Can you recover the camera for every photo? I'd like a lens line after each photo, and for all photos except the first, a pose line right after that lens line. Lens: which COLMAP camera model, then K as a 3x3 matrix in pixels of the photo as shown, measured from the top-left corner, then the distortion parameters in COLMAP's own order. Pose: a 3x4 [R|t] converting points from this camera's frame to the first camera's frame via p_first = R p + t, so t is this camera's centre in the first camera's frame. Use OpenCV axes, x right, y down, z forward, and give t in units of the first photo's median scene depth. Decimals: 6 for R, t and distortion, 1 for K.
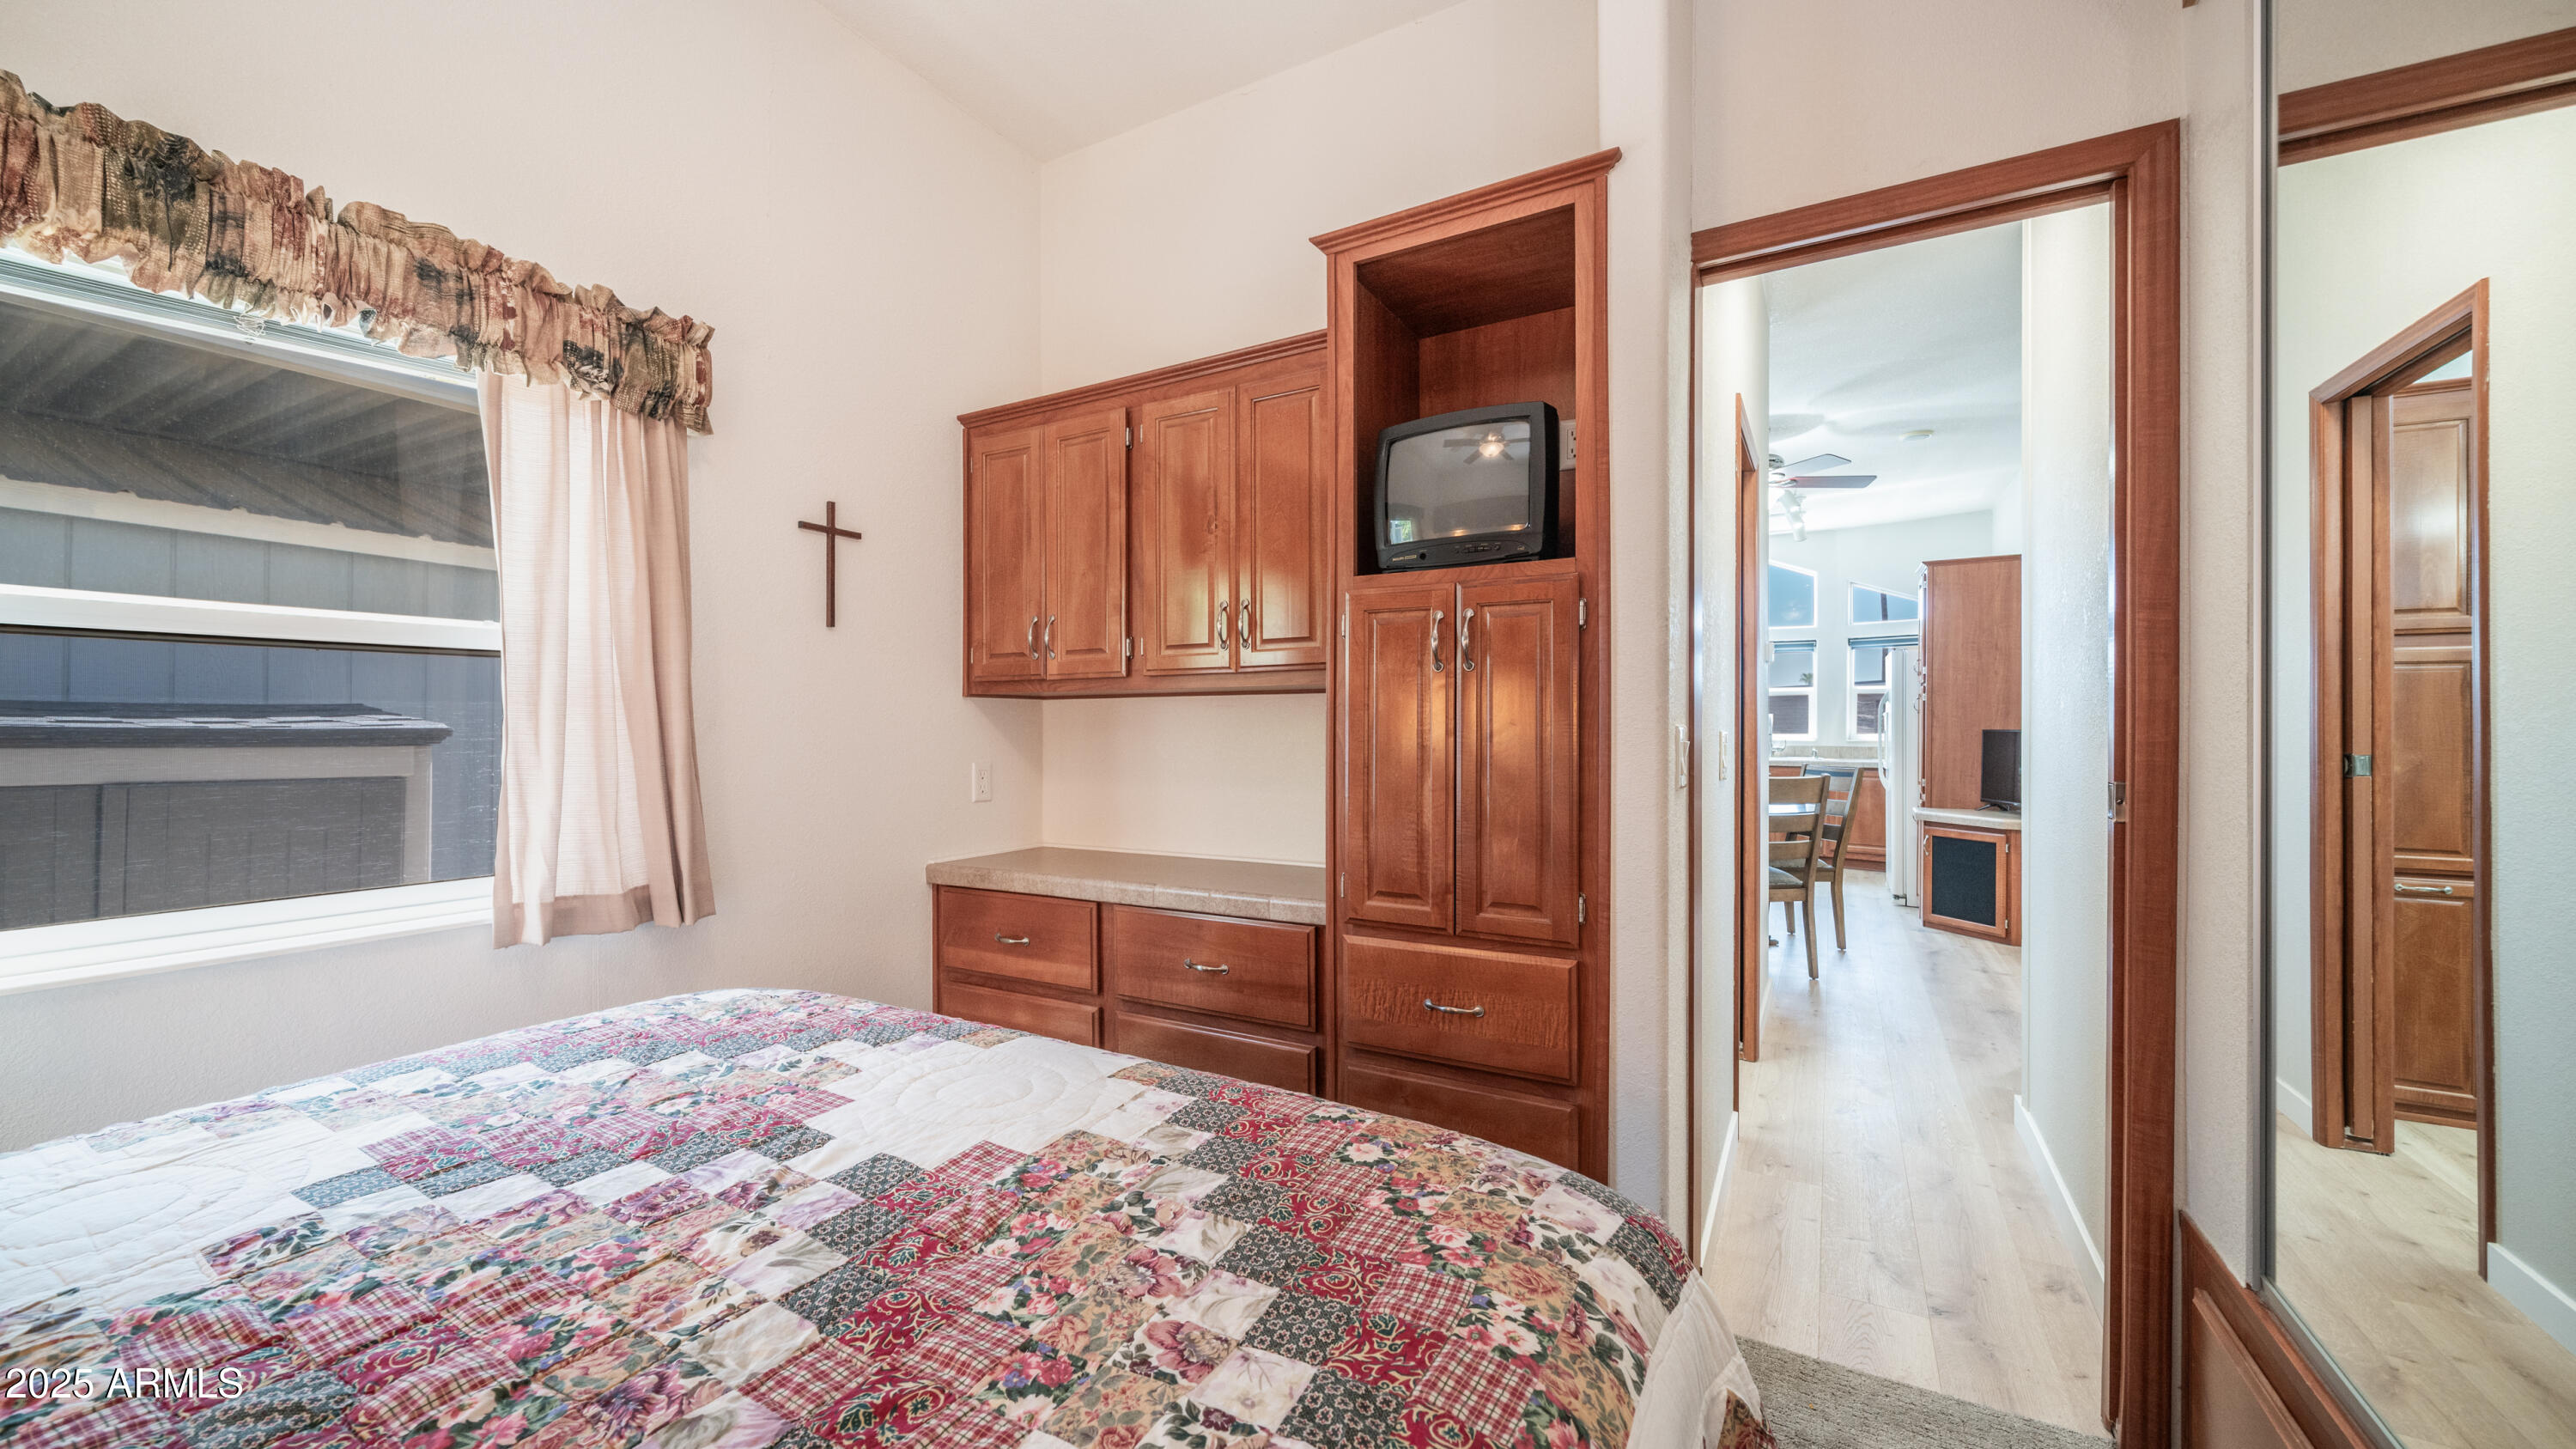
lens RADIAL K [[933.4, 0, 1262.7], [0, 933.4, 727.7], [0, 0, 1]] dist [-0.001244, -0.000025]
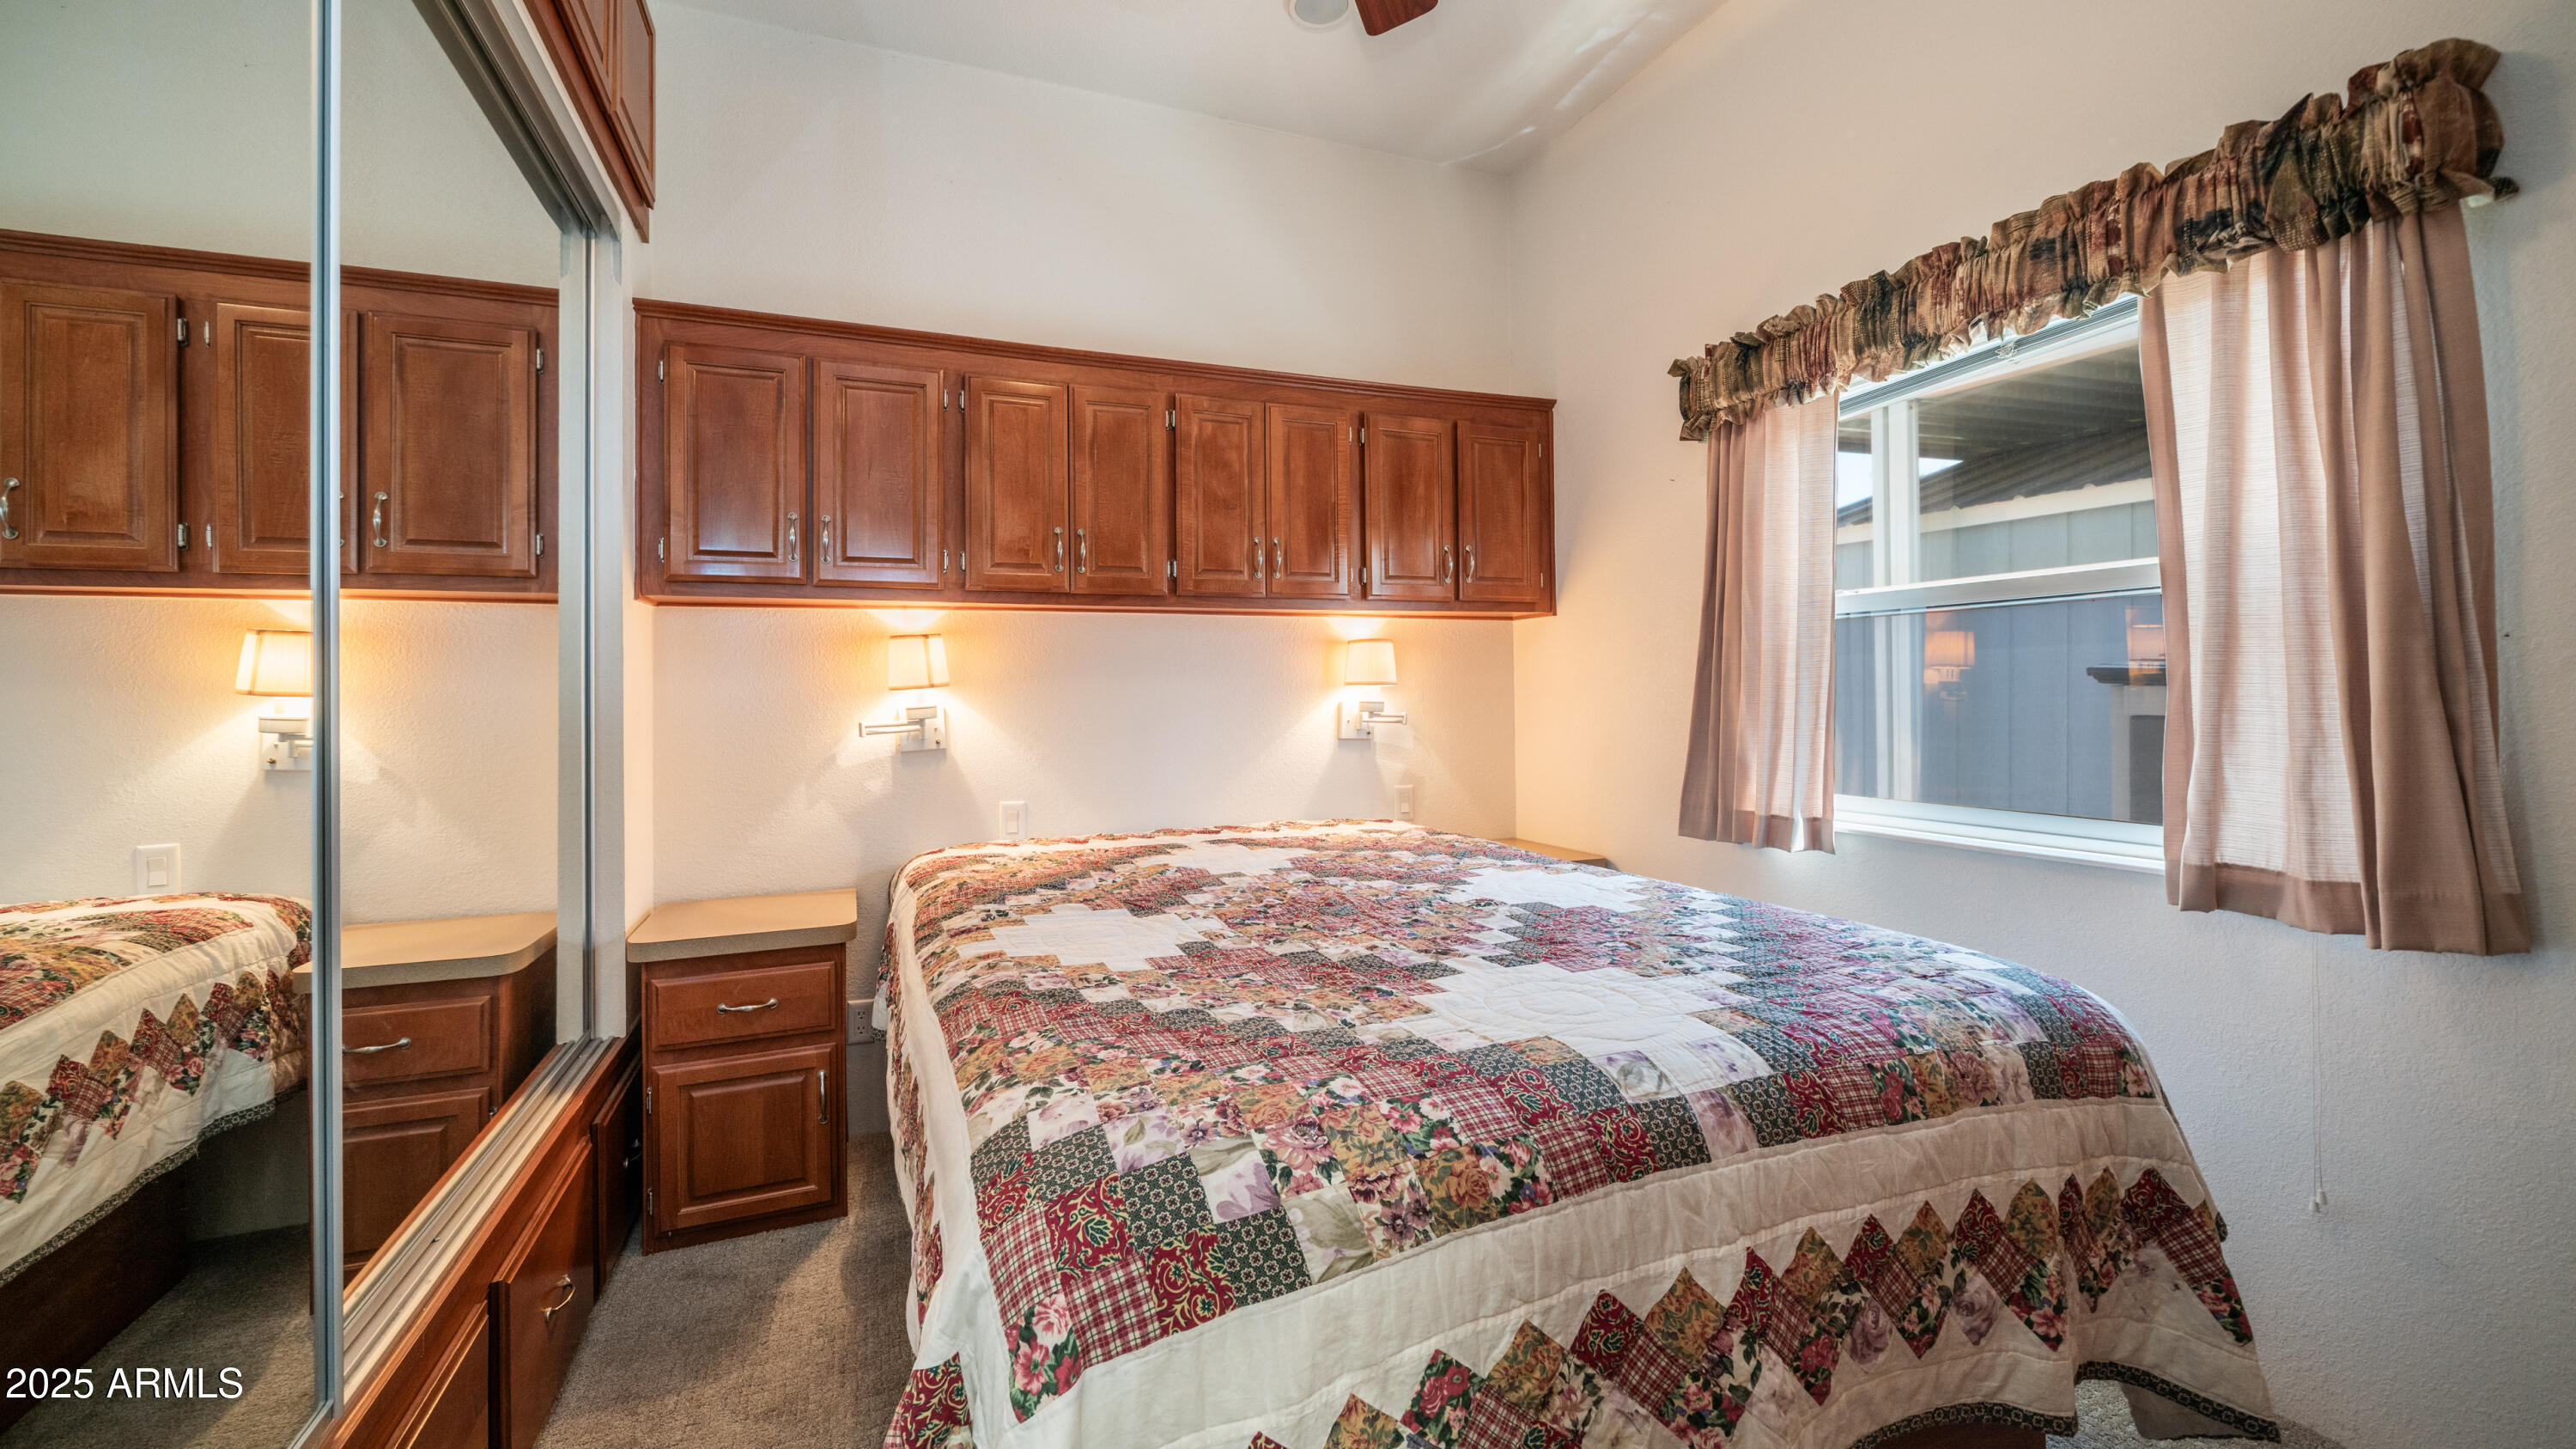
lens RADIAL K [[992.1, 0, 1269.9], [0, 992.1, 702.9], [0, 0, 1]] dist [-0.000291, -0.000084]
pose [[-0.595879, 0.016442, -0.802906, 0.890998], [0.016825, 0.999827, 0.007988, 0.021276], [0.802898, -0.008749, -0.596052, 1.507078]]
